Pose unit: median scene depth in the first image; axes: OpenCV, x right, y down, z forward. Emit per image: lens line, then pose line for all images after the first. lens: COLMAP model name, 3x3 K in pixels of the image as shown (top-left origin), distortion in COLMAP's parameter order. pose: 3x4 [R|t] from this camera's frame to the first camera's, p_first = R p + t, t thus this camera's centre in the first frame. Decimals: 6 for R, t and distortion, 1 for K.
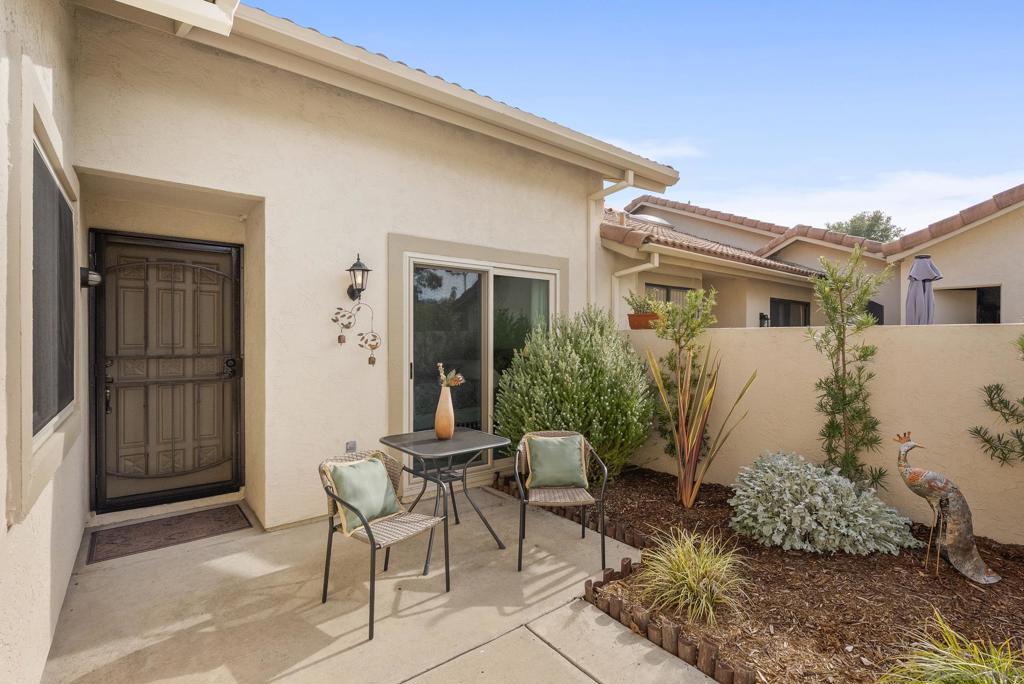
lens RADIAL K [[470.0, 0, 510.1], [0, 470.0, 340.9], [0, 0, 1]] dist [-0.005328, 0.000177]
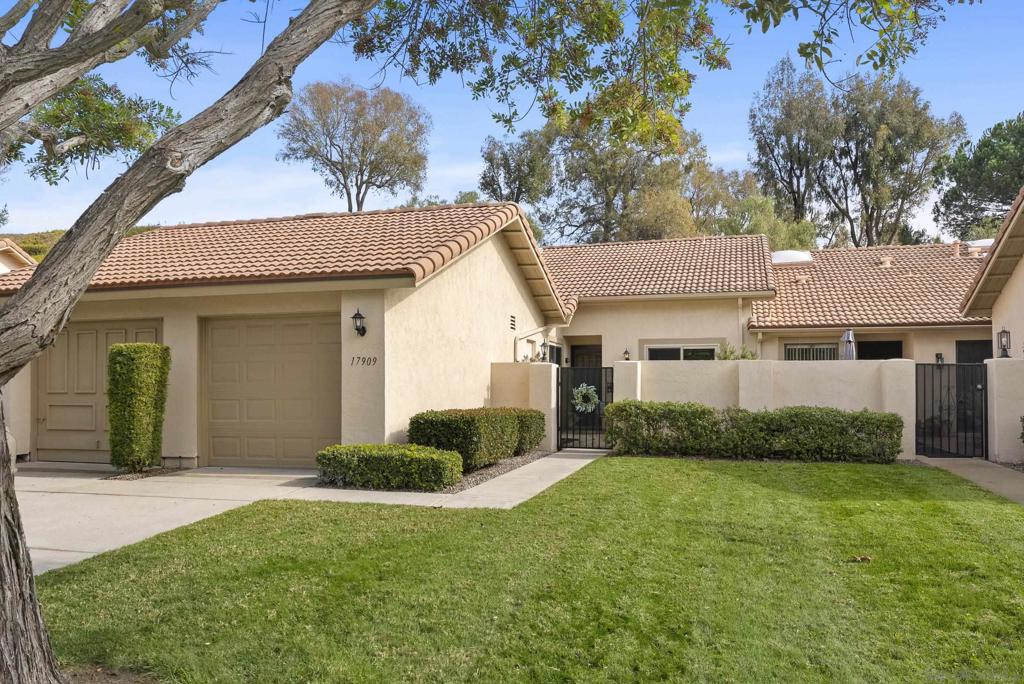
lens RADIAL K [[775.2, 0, 512.0], [0, 775.2, 342.0], [0, 0, 1]] dist [0.000198, 0.000695]
pose [[0.571354, -0.053984, -0.818927, 3.225281], [-0.005638, 0.997553, -0.069692, 0.131264], [0.820685, 0.044436, 0.569651, -2.398277]]
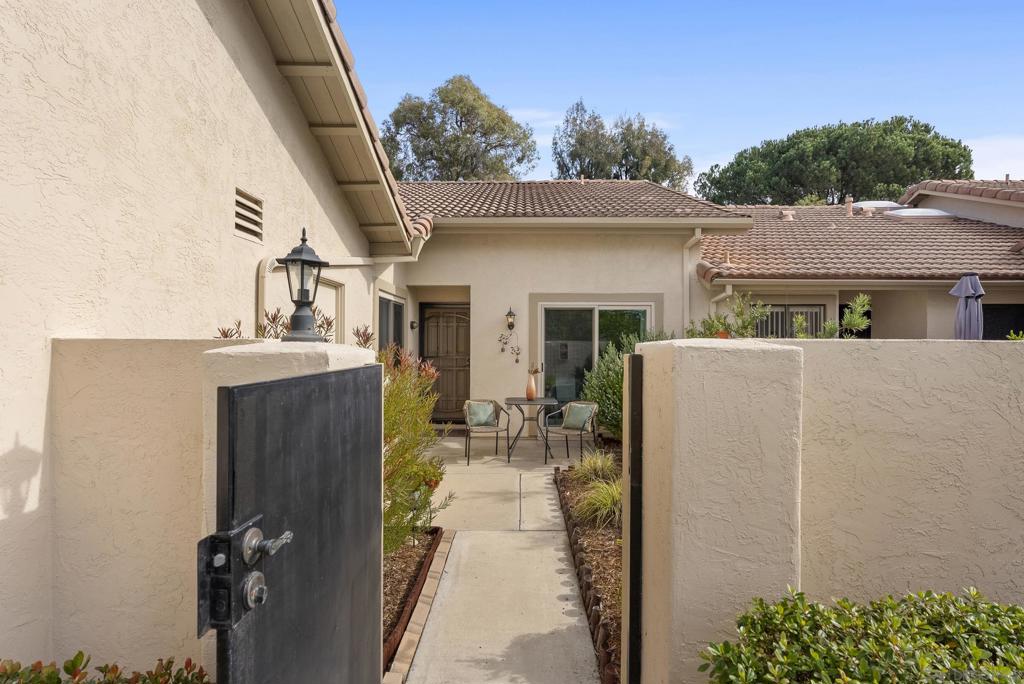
lens RADIAL K [[481.4, 0, 523.7], [0, 481.4, 342.8], [0, 0, 1]] dist [0.001557, 0.000110]
pose [[0.787405, -0.000727, -0.616436, 0.887697], [-0.004836, 0.999961, -0.007357, -0.017376], [0.616418, 0.008774, 0.787370, -0.515657]]
